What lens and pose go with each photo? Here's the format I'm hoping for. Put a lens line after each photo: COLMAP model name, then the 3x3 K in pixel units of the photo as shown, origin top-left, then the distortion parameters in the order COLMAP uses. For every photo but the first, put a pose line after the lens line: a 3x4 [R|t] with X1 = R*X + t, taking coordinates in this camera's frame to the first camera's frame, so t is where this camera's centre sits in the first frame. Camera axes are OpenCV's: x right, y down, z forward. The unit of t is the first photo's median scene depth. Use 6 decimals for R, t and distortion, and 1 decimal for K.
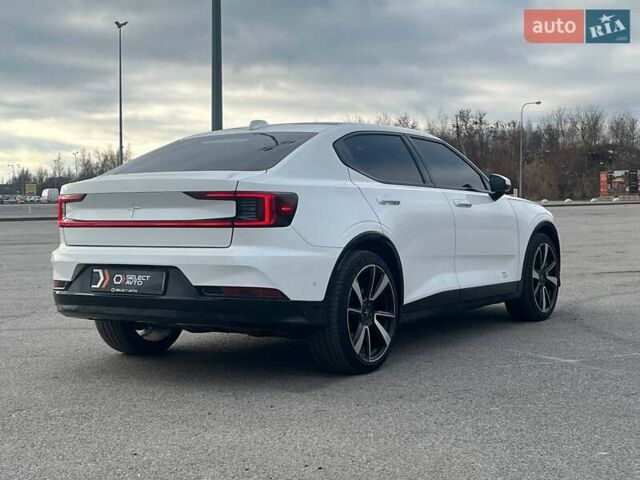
lens RADIAL K [[1092.1, 0, 292.2], [0, 1092.1, 244.2], [0, 0, 1]] dist [0.099250, 0.000000]
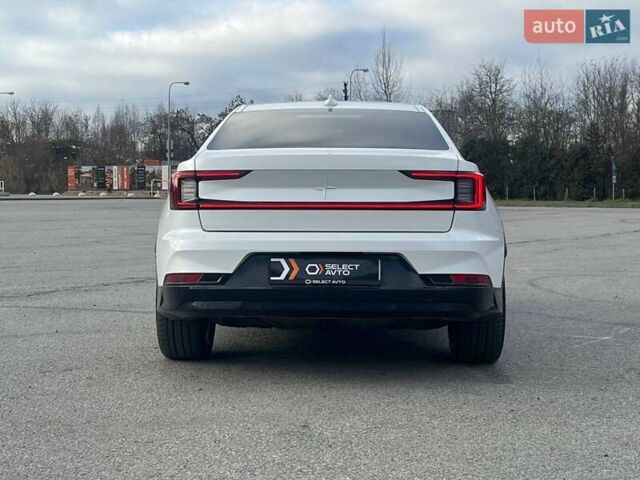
lens RADIAL K [[1092.1, 0, 320.9], [0, 1092.1, 241.2], [0, 0, 1]] dist [0.099250, 0.000000]
pose [[0.841812, -0.006693, 0.539729, -0.616312], [0.005894, 0.999977, 0.003208, 0.006960], [-0.539739, 0.000480, 0.841833, 0.266721]]
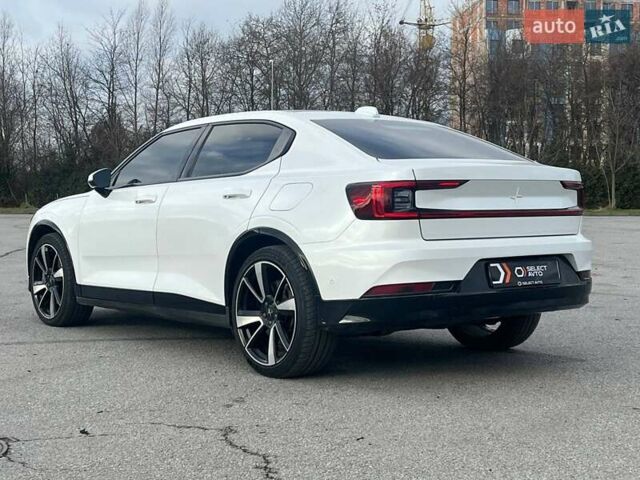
lens RADIAL K [[1092.1, 0, 322.5], [0, 1092.1, 239.7], [0, 0, 1]] dist [0.099250, 0.000000]
pose [[0.291647, -0.016045, 0.956392, -1.089947], [0.047442, 0.998871, 0.002291, -0.005439], [-0.955349, 0.044705, 0.292079, 0.881302]]
